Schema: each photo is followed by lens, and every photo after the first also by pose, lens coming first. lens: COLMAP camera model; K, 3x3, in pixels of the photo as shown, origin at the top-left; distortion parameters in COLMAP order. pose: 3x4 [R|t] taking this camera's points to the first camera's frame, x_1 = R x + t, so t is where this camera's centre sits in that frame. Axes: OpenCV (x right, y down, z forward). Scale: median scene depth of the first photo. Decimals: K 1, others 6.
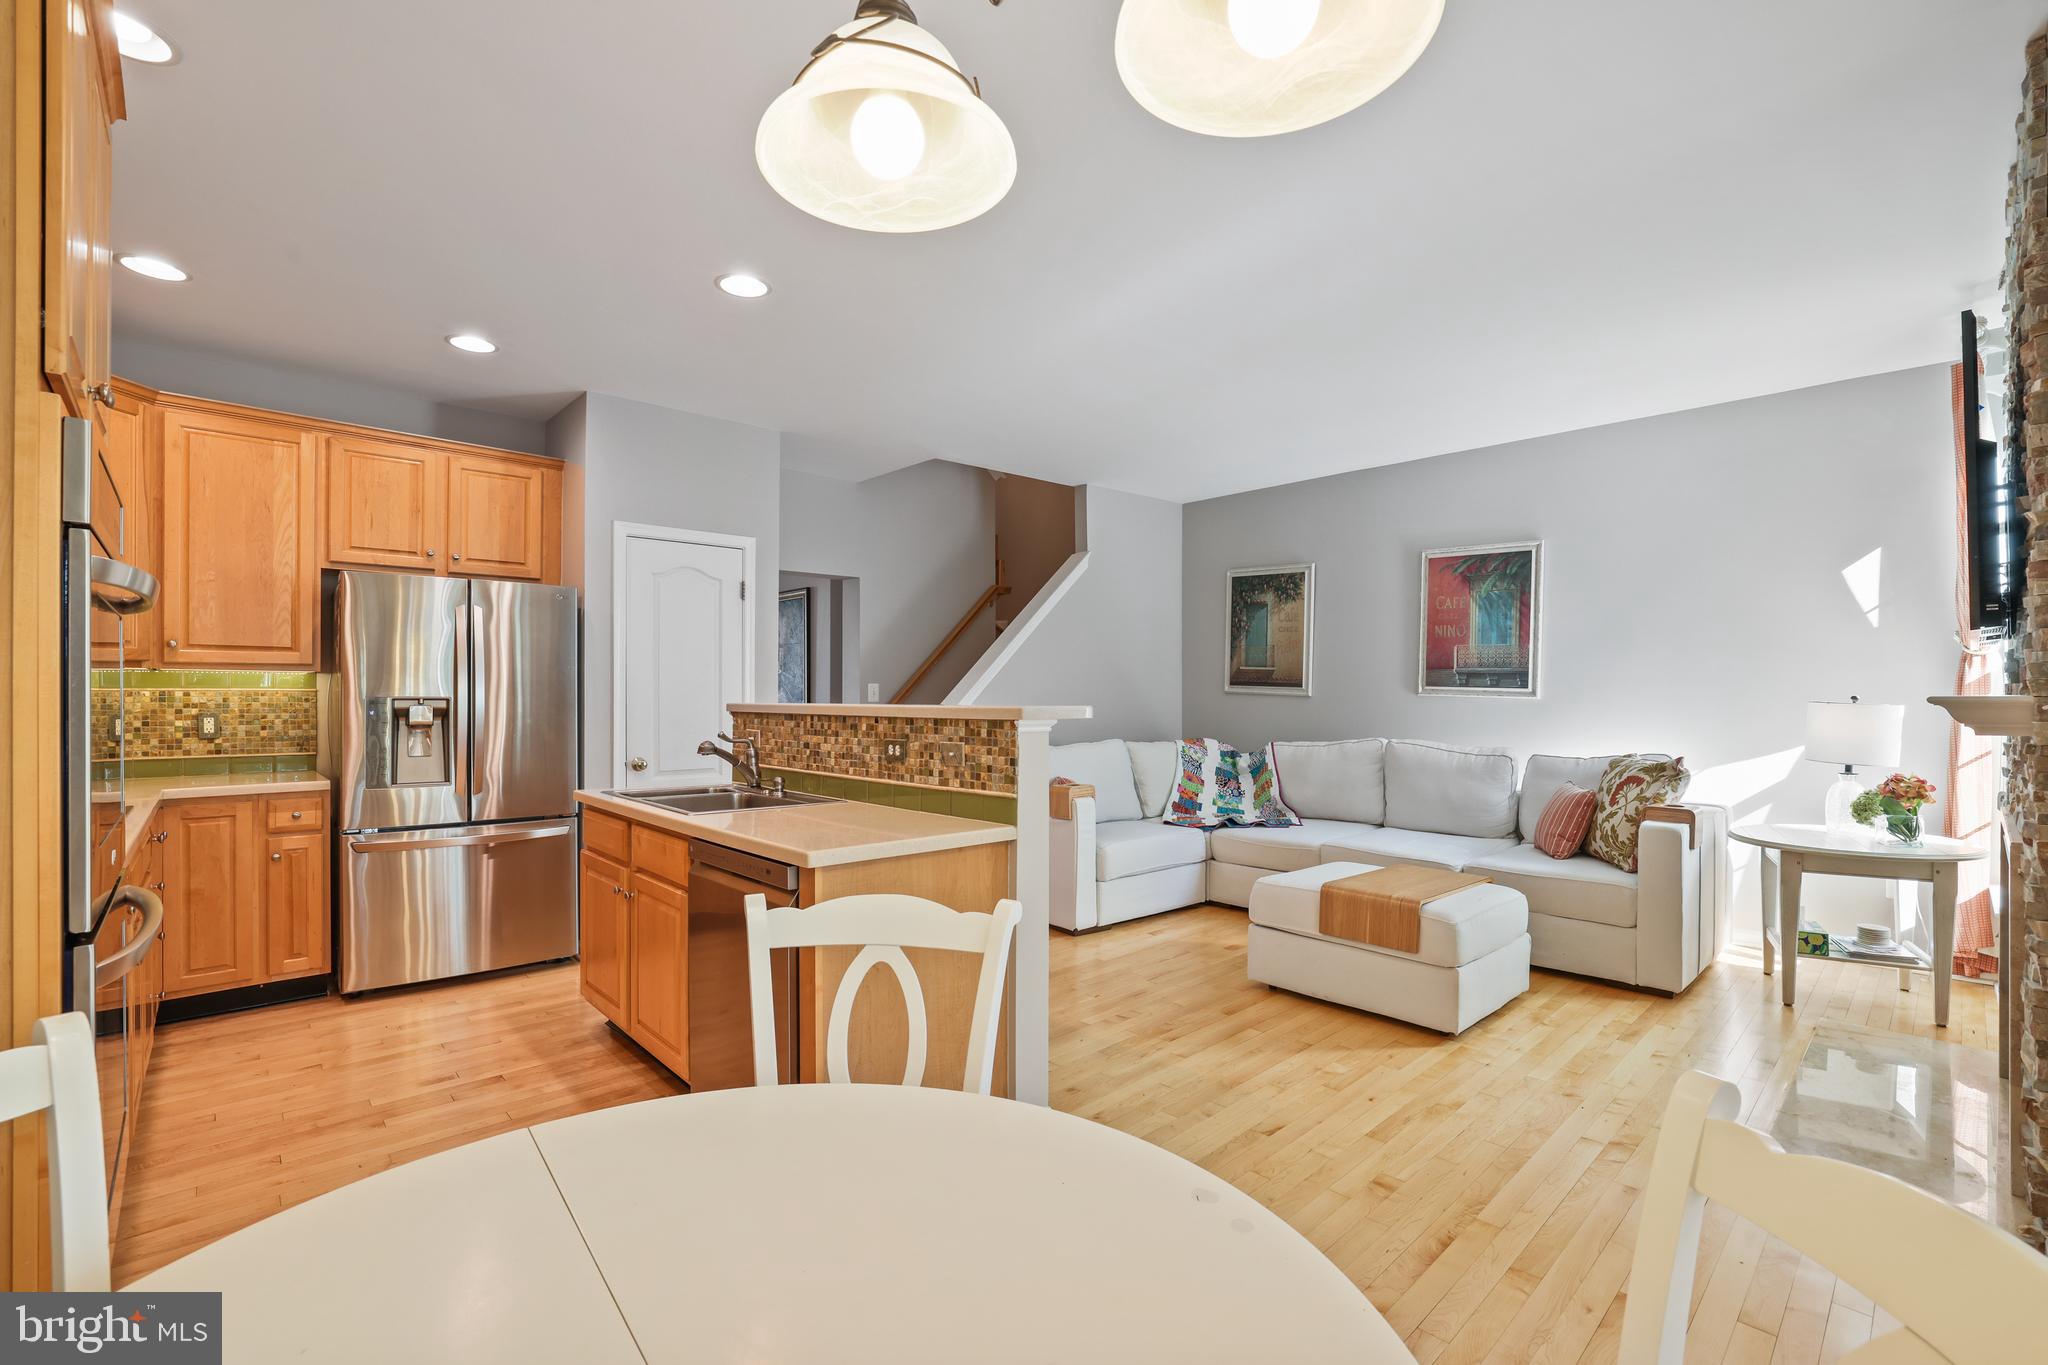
lens RADIAL K [[880.8, 0, 1026.8], [0, 880.8, 693.1], [0, 0, 1]] dist [-0.019536, 0.002614]
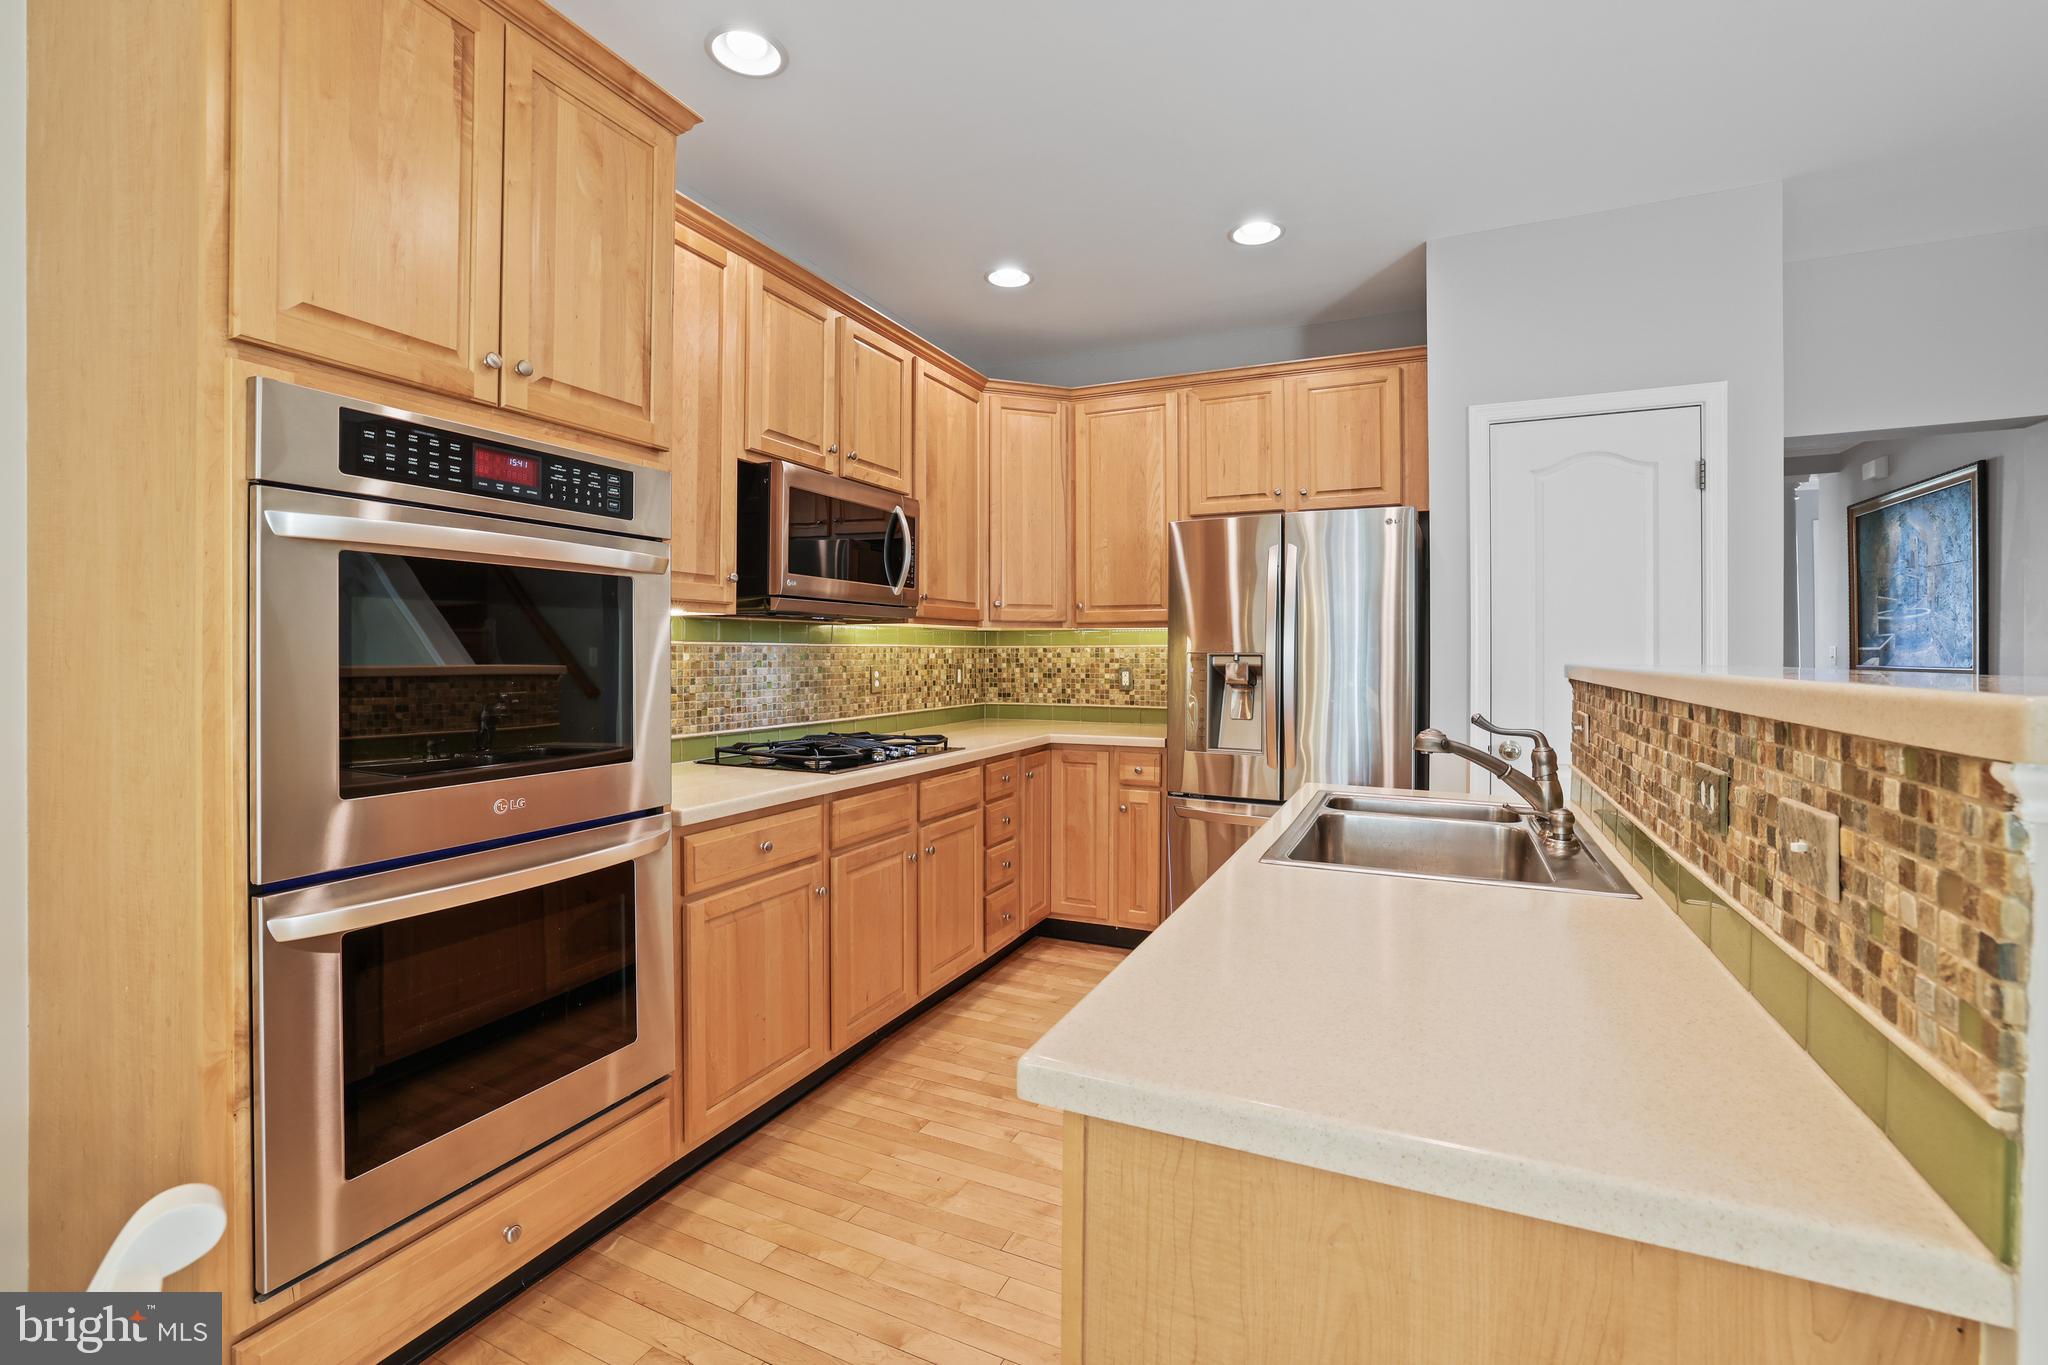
lens RADIAL K [[880.8, 0, 1035.7], [0, 880.8, 654.9], [0, 0, 1]] dist [-0.019536, 0.002614]
pose [[0.388232, 0.002238, -0.921559, 0.056962], [0.001782, 0.999993, 0.003179, 0.003155], [0.921560, -0.002876, 0.388225, 0.466244]]
